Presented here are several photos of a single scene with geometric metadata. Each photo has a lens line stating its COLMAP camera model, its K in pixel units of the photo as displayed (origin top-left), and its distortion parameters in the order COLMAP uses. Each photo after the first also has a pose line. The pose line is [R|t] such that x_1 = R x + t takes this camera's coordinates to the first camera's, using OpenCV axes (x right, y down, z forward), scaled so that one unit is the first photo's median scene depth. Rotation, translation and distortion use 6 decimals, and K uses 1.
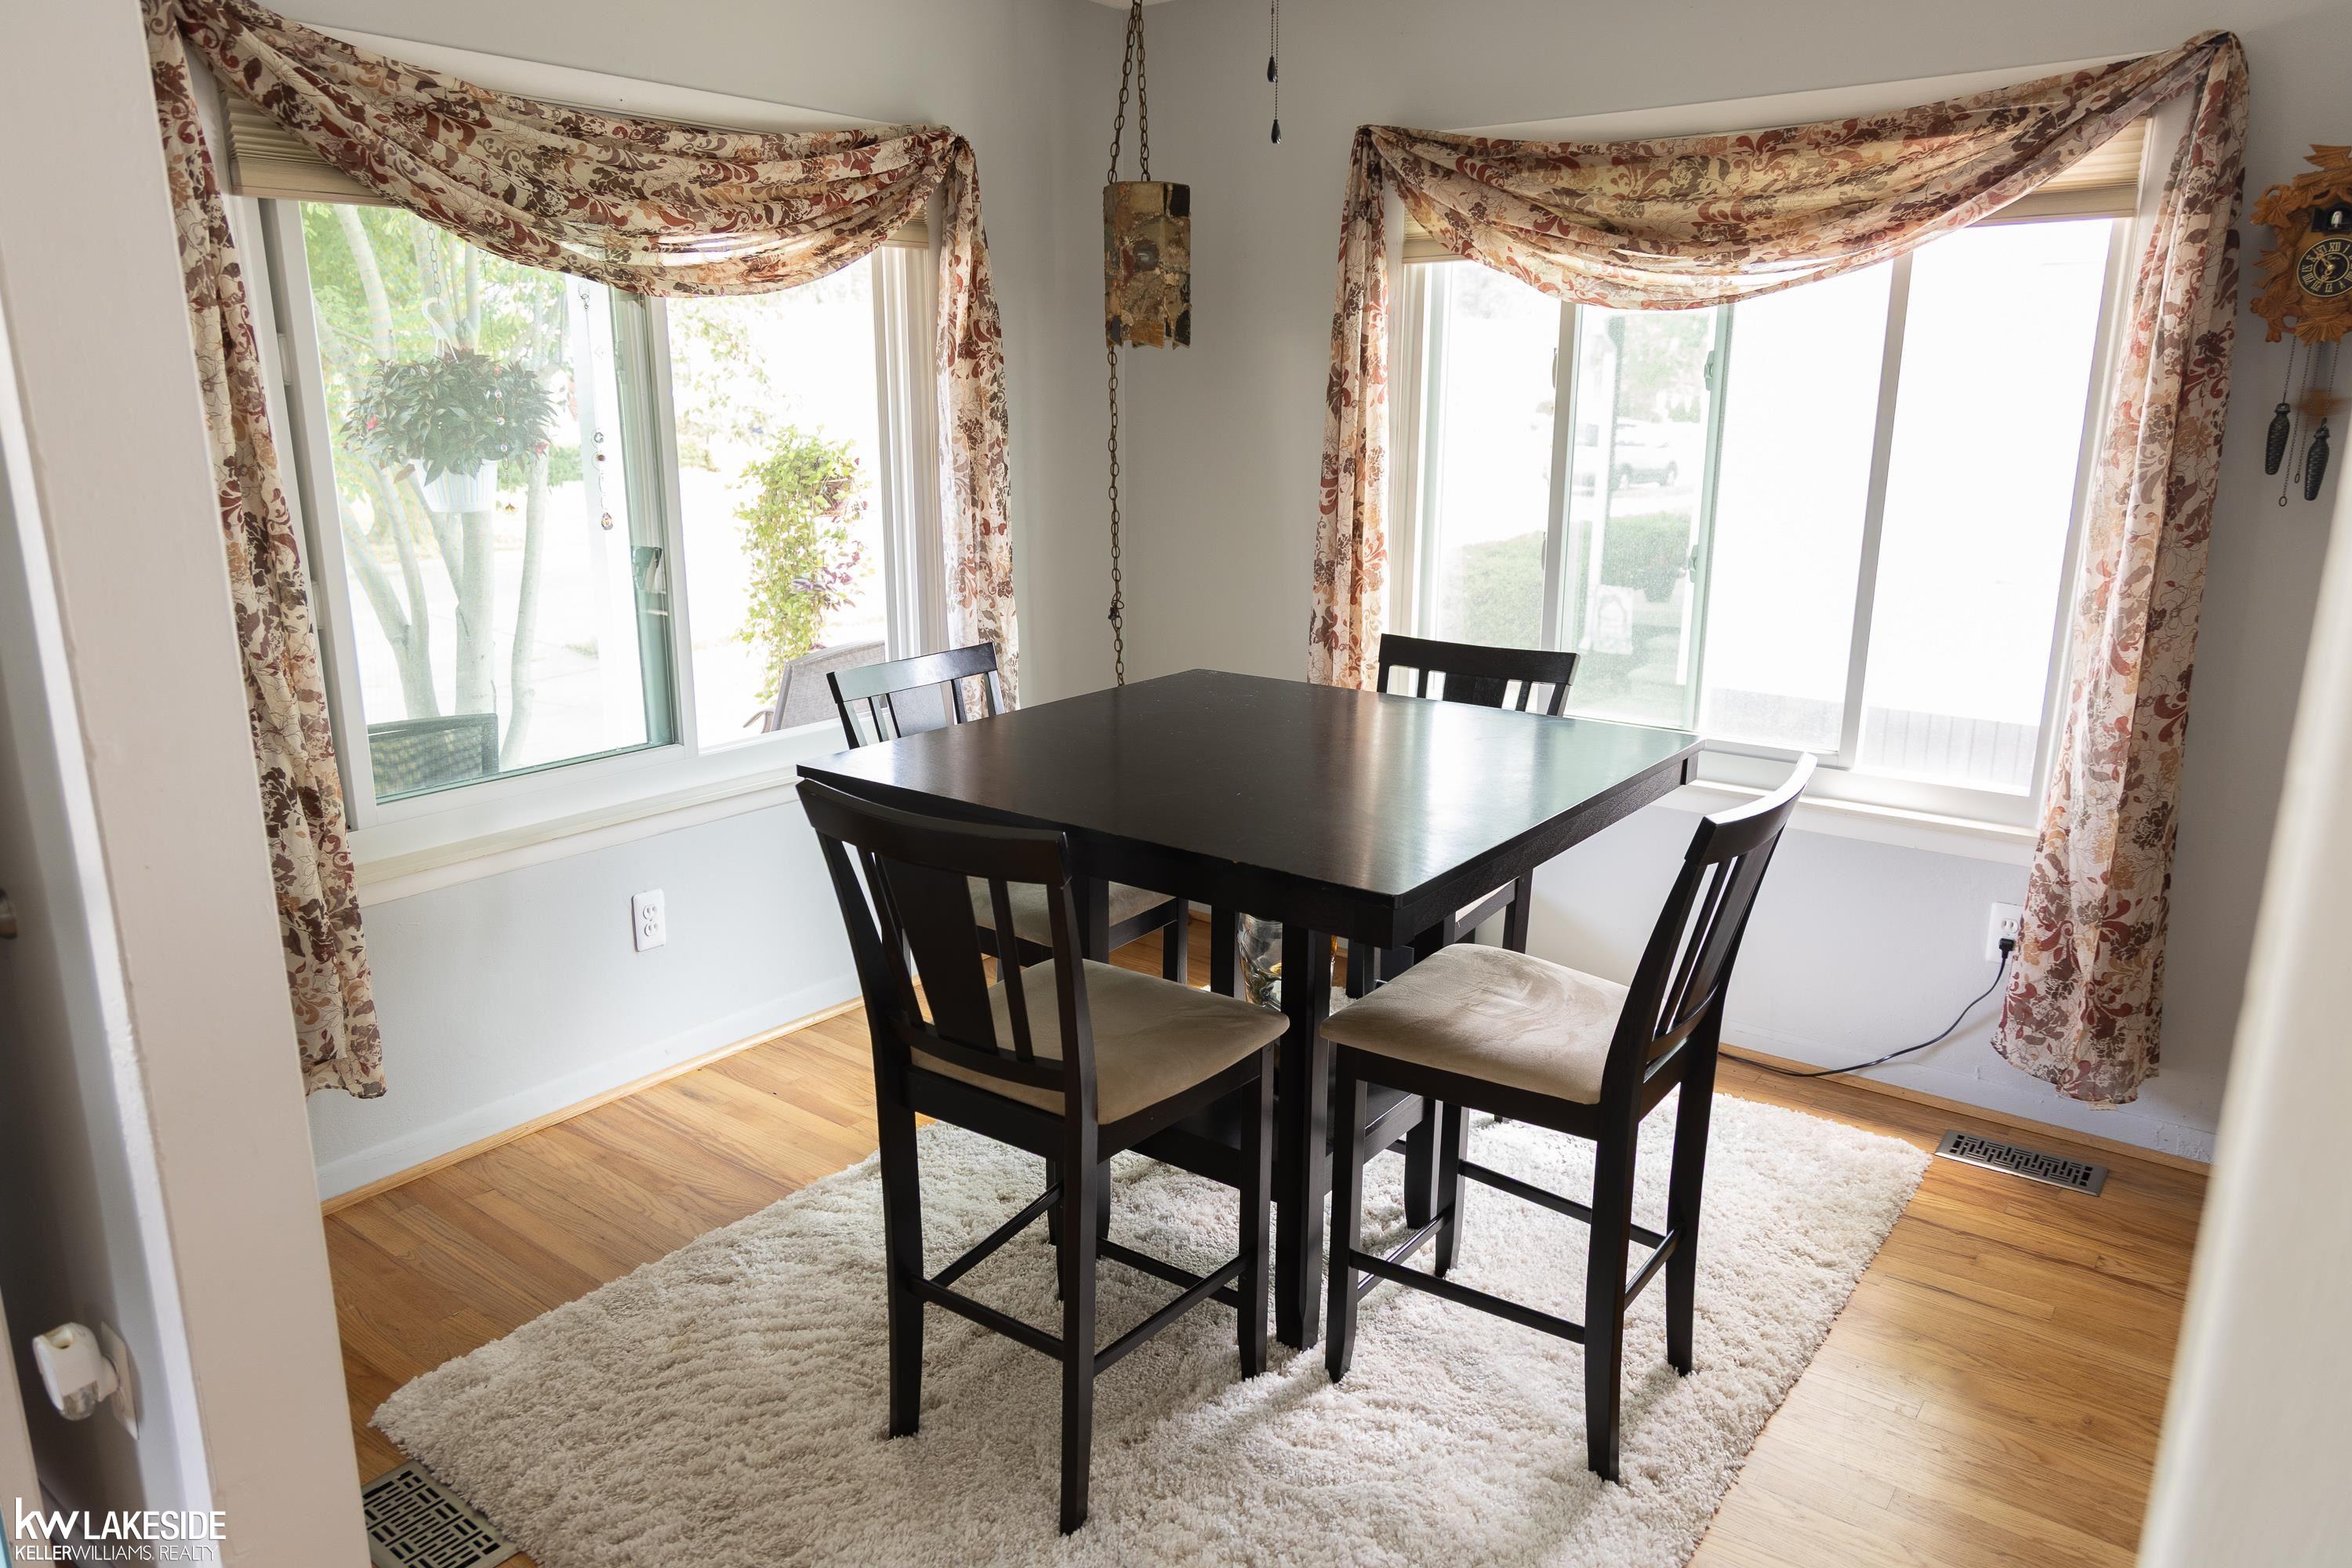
lens RADIAL K [[1562.5, 0, 1177.5], [0, 1562.5, 777.0], [0, 0, 1]] dist [0.000273, 0.004576]
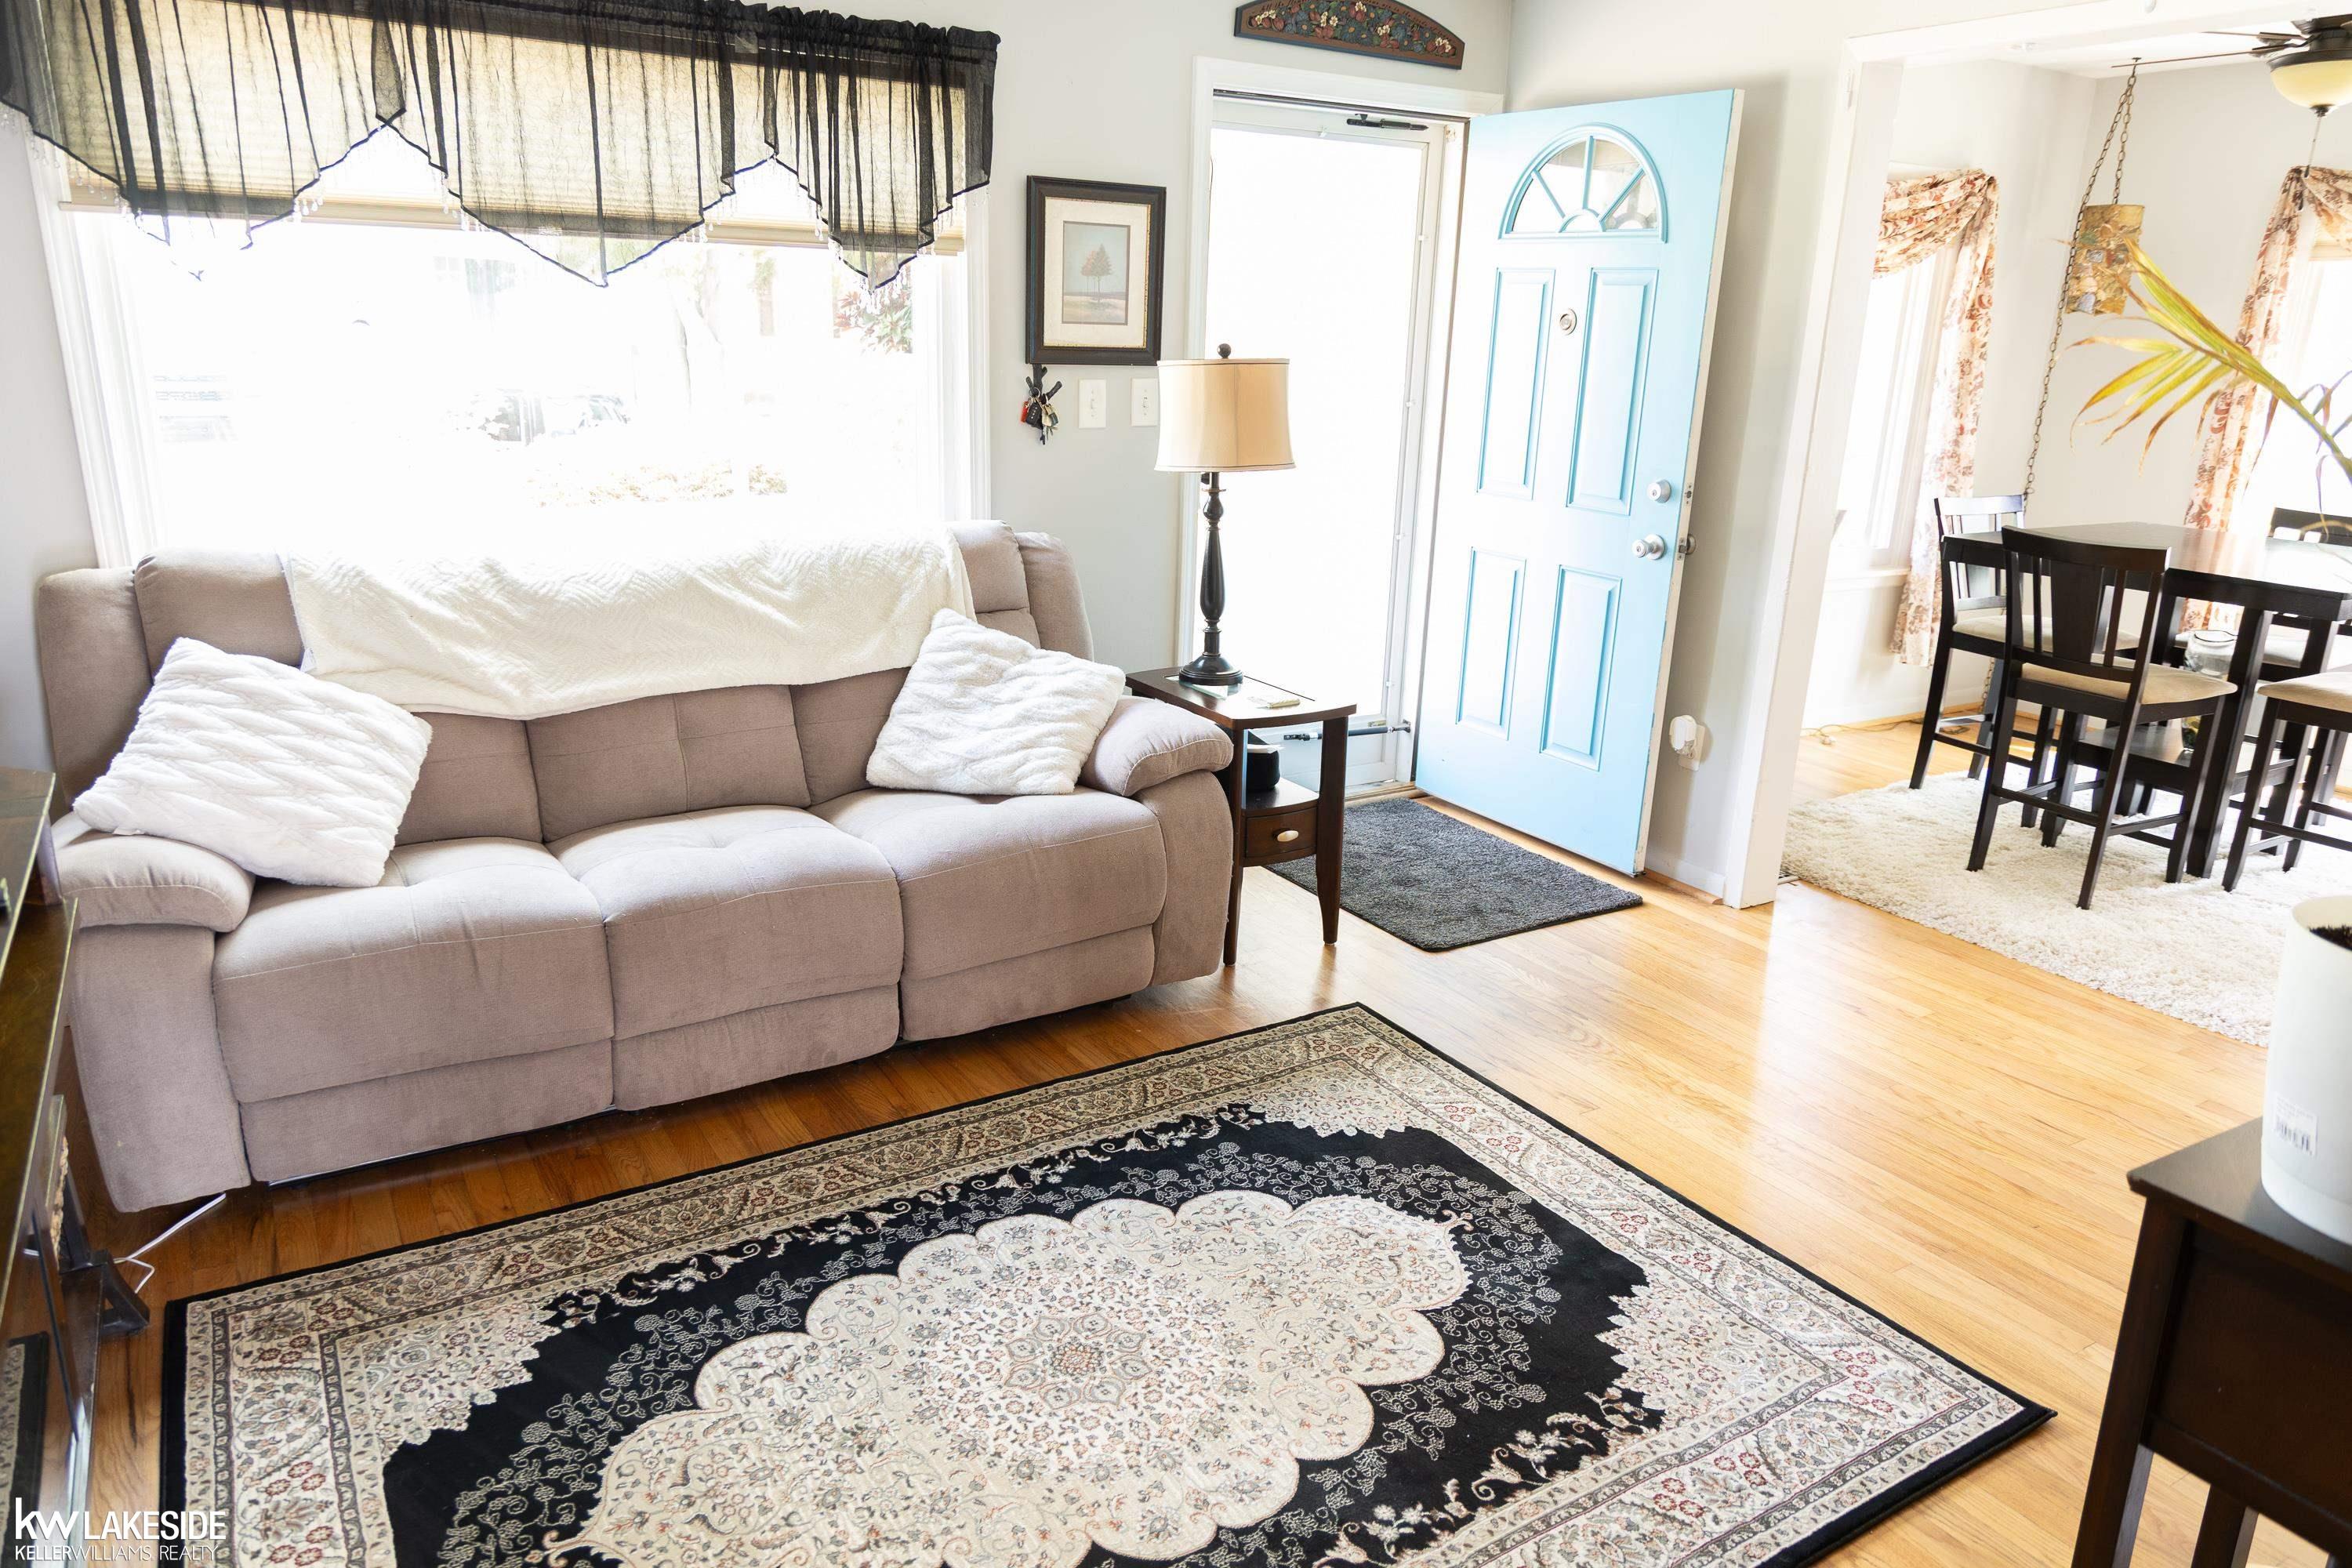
lens RADIAL K [[1562.5, 0, 1180.9], [0, 1562.5, 782.5], [0, 0, 1]] dist [0.000273, 0.004576]
pose [[0.932714, 0.127250, -0.337421, -0.283385], [-0.116798, 0.991836, 0.051188, 0.200989], [0.341180, -0.008334, 0.939961, -0.733294]]
